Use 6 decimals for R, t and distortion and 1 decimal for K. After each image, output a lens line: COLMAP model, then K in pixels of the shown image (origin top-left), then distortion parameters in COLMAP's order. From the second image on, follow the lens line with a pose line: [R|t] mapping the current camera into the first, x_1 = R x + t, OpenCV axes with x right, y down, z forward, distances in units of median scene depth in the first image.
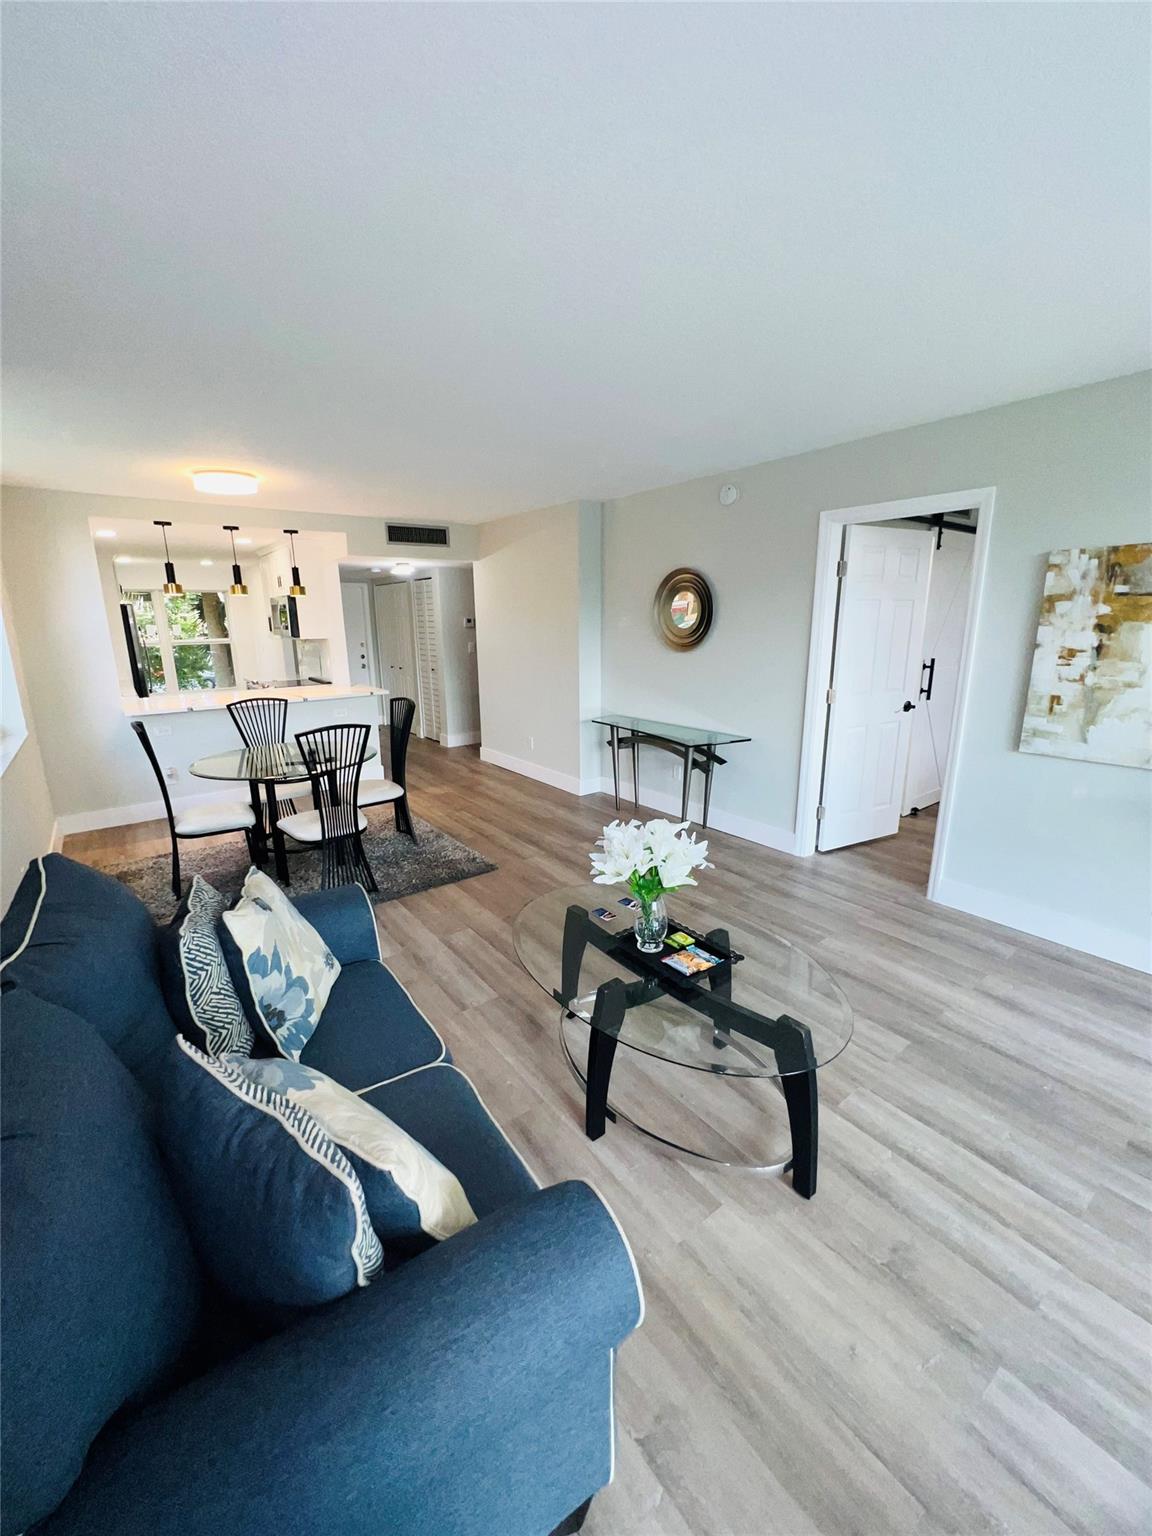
lens RADIAL K [[614.8, 0, 575.8], [0, 614.8, 771.5], [0, 0, 1]] dist [0.000442, 0.000117]
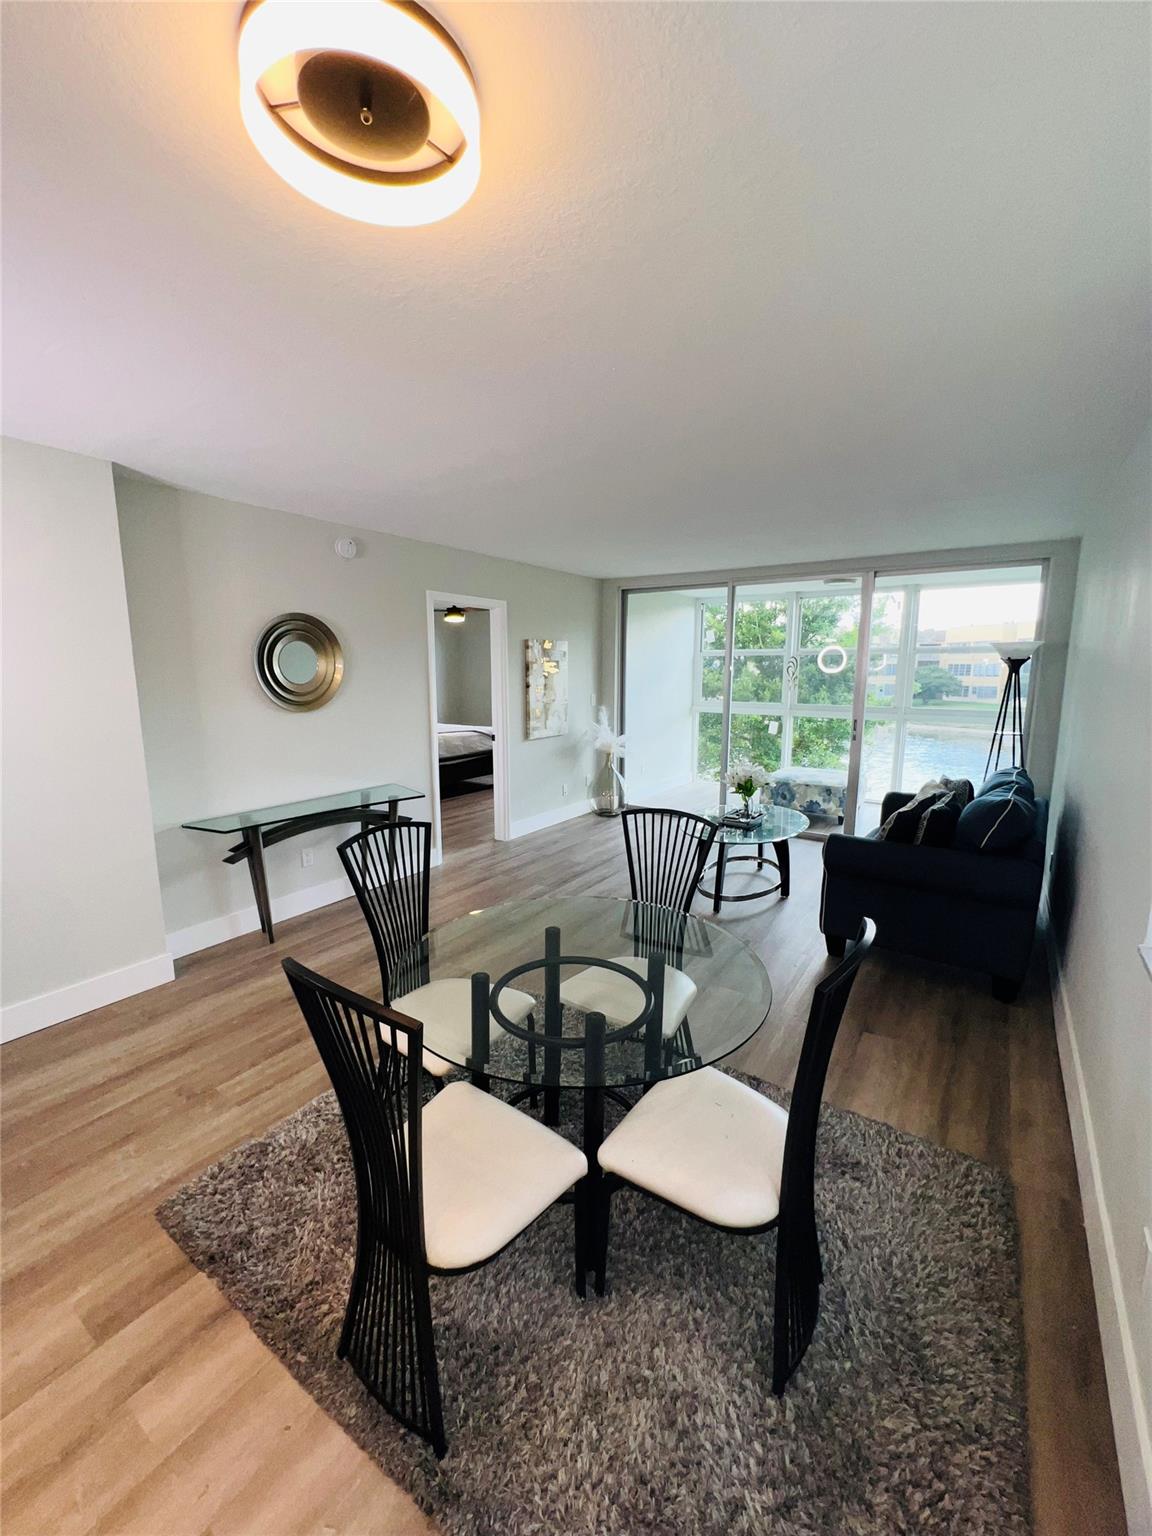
lens RADIAL K [[614.8, 0, 575.8], [0, 614.8, 771.5], [0, 0, 1]] dist [0.000442, 0.000117]
pose [[-0.320453, -0.149832, 0.935340, -1.155741], [0.229782, 0.945625, 0.230204, -0.351784], [-0.918972, 0.288693, -0.268600, 1.422857]]
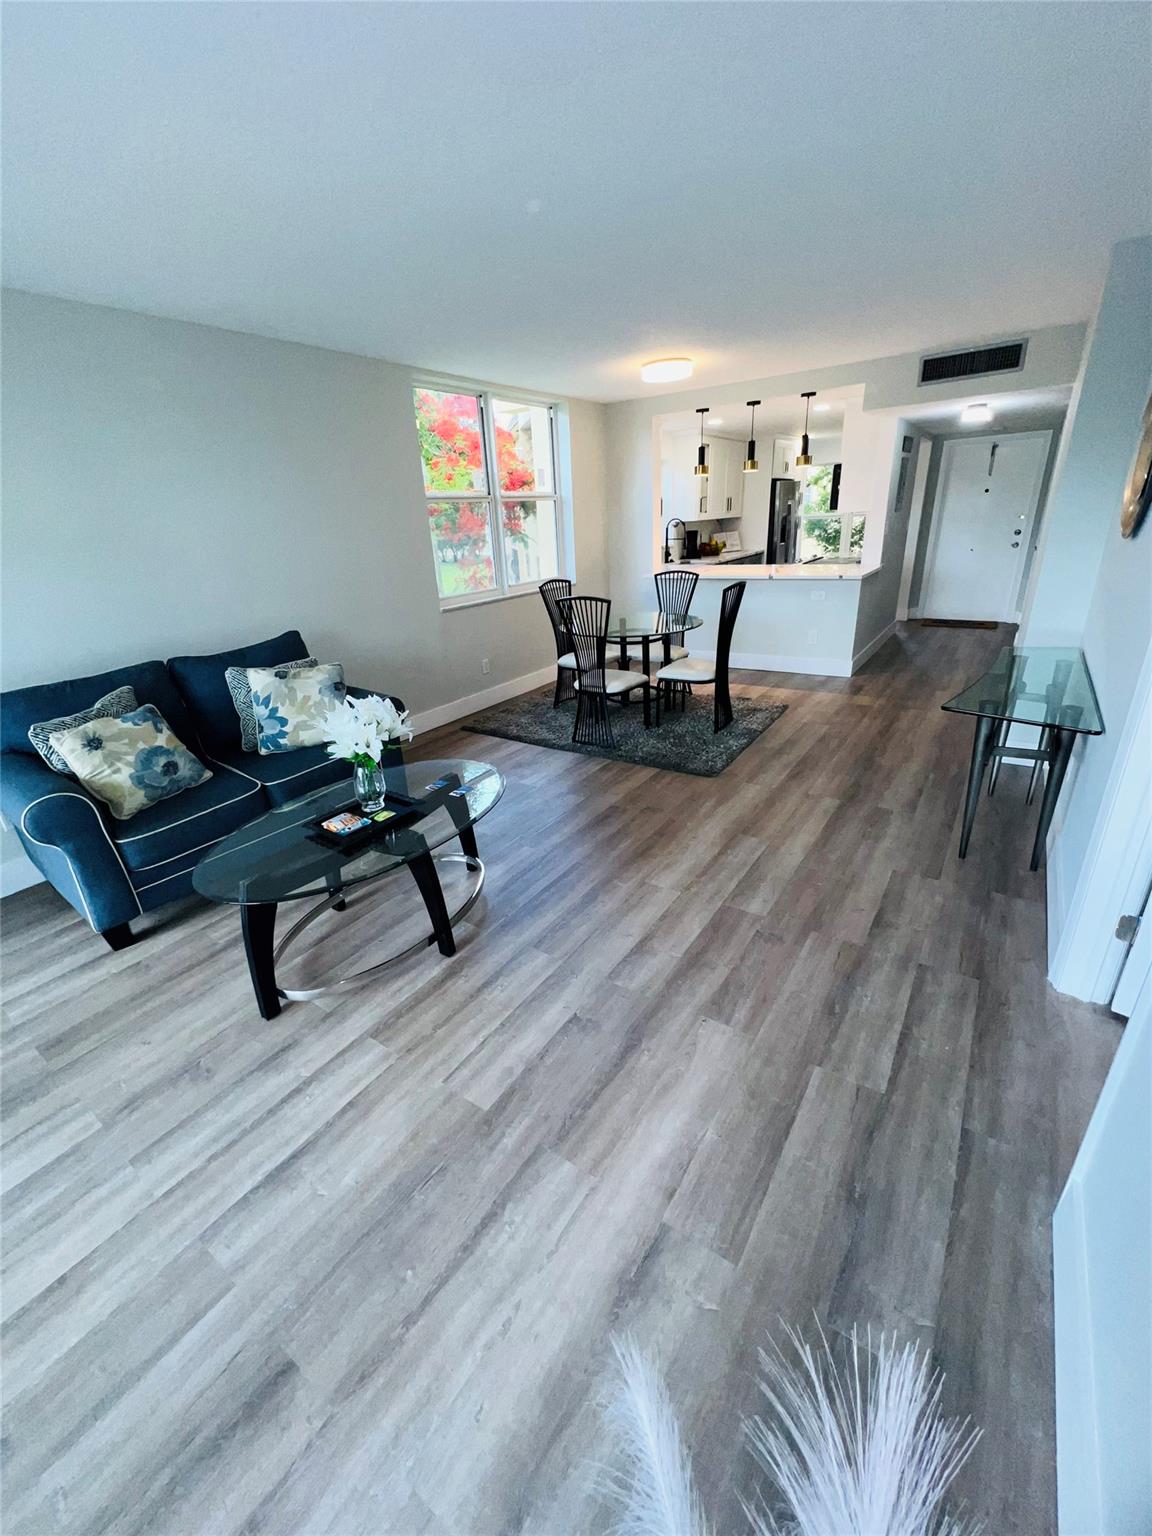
lens RADIAL K [[616.7, 0, 572.9], [0, 616.7, 766.5], [0, 0, 1]] dist [-0.000902, -0.000608]
pose [[0.318504, 0.351984, -0.880149, 0.846238], [-0.180488, 0.934036, 0.308221, -0.146320], [0.930580, 0.060687, 0.361023, 0.631869]]
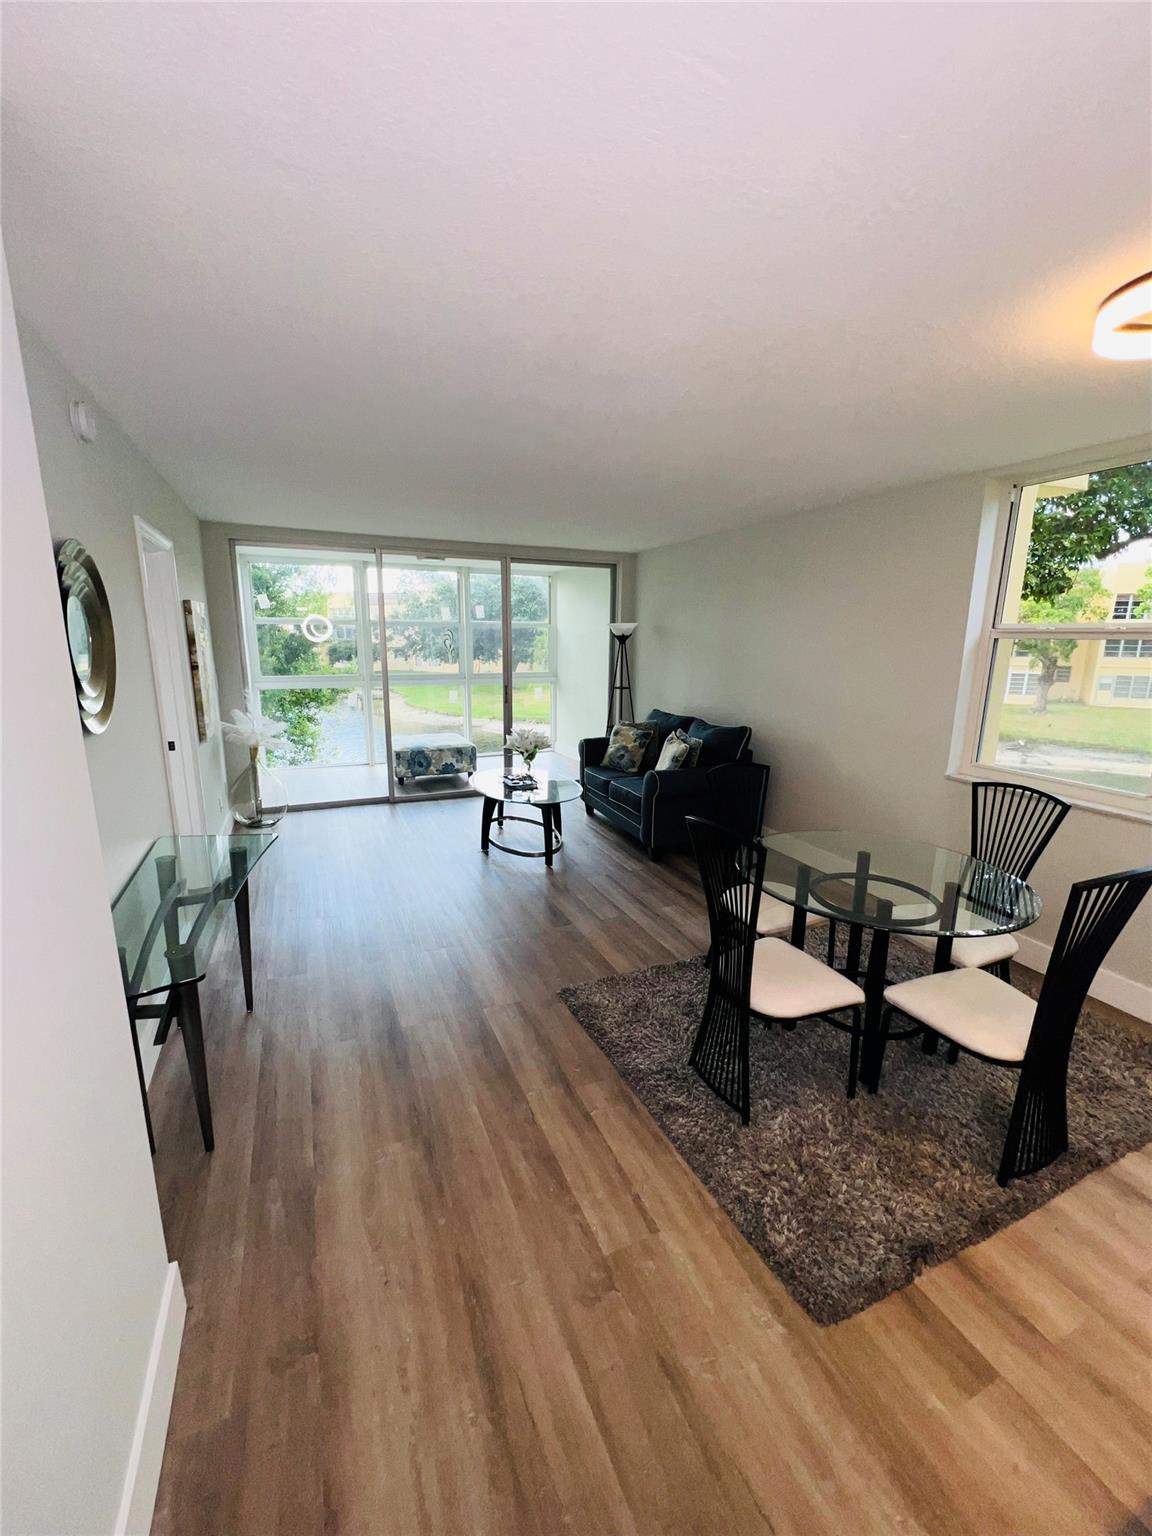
lens RADIAL K [[616.7, 0, 572.9], [0, 616.7, 766.5], [0, 0, 1]] dist [-0.000902, -0.000608]
pose [[-0.973729, -0.045535, 0.223109, -0.397308], [0.055938, 0.901944, 0.428216, -0.534010], [-0.220730, 0.429447, -0.875702, 2.066792]]
